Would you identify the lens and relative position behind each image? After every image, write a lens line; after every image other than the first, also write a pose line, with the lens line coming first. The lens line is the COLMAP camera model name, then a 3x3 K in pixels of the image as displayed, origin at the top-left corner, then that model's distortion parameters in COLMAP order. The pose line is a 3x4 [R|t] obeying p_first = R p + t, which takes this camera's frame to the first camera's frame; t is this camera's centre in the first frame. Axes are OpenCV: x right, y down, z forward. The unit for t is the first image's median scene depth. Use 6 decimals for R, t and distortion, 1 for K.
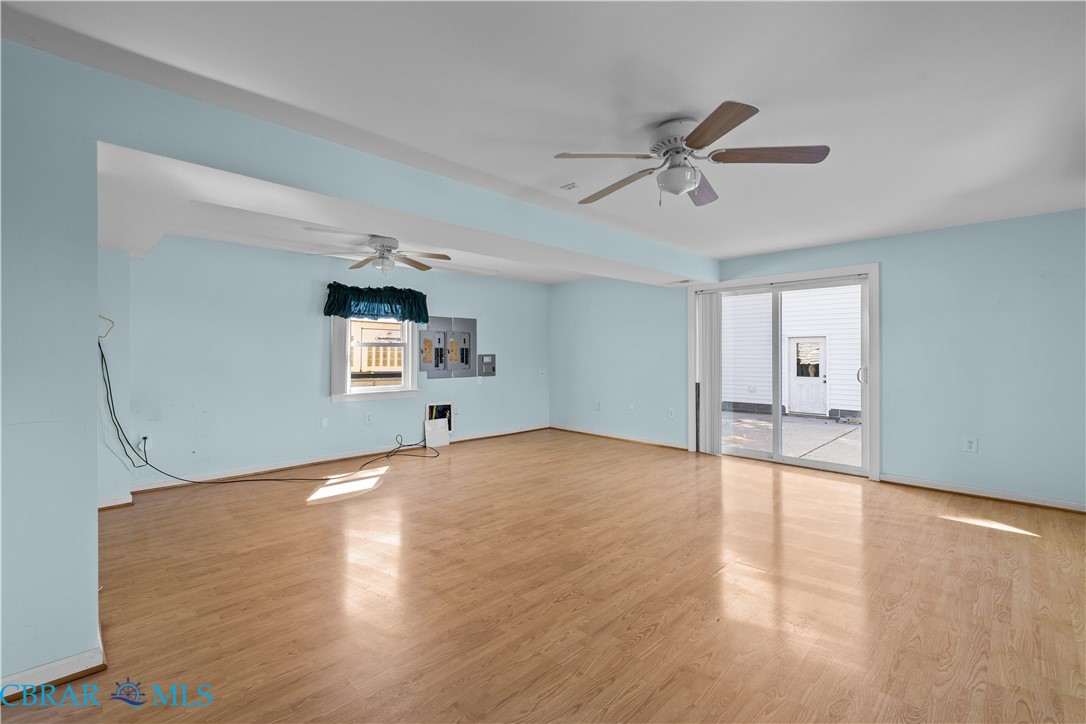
lens RADIAL K [[473.2, 0, 543.5], [0, 473.2, 357.7], [0, 0, 1]] dist [-0.000276, -0.000049]
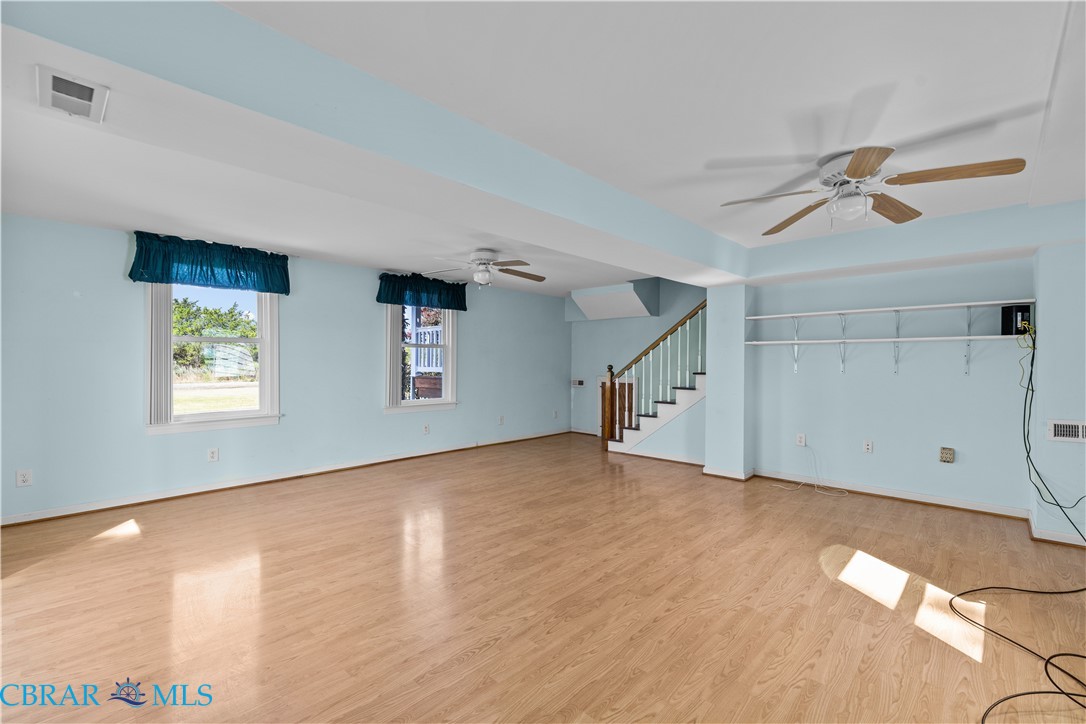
lens RADIAL K [[473.2, 0, 542.5], [0, 473.2, 362.2], [0, 0, 1]] dist [-0.000276, -0.000049]
pose [[-0.999795, -0.002375, -0.020118, 0.049989], [-0.002560, 0.999954, 0.009199, -0.022114], [0.020095, 0.009249, -0.999755, 2.000380]]
